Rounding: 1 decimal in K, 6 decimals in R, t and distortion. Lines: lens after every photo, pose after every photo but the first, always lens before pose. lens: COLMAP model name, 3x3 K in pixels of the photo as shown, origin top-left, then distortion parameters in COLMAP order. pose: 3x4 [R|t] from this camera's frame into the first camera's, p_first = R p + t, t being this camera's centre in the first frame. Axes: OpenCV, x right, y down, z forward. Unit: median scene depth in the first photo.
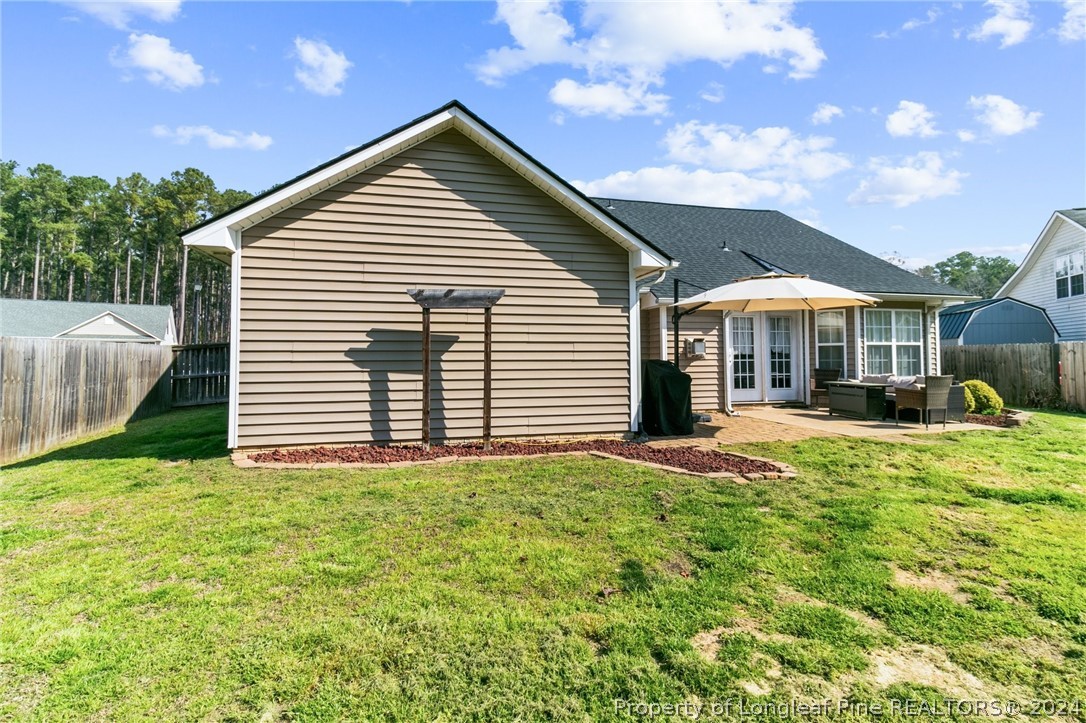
lens RADIAL K [[506.5, 0, 535.3], [0, 506.5, 356.3], [0, 0, 1]] dist [0.002793, 0.000172]
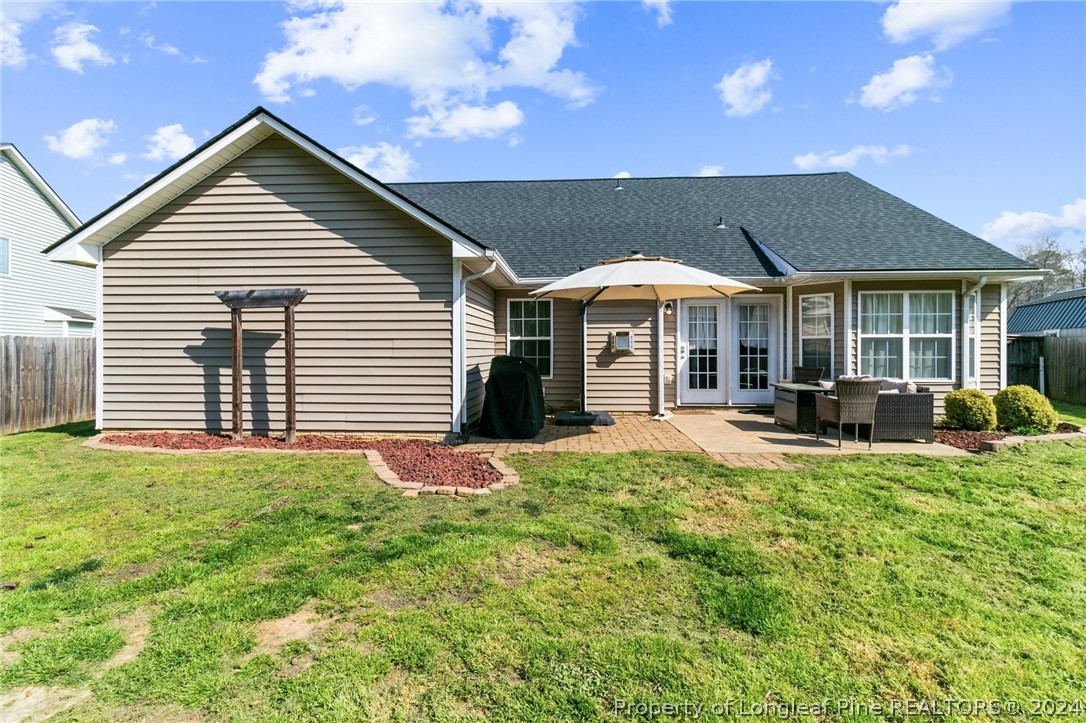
lens RADIAL K [[506.5, 0, 539.4], [0, 506.5, 363.8], [0, 0, 1]] dist [0.002793, 0.000172]
pose [[0.954391, 0.010827, -0.298365, 0.626205], [-0.000738, 0.999425, 0.033908, -0.012363], [0.298560, -0.032141, 0.953849, 0.143701]]
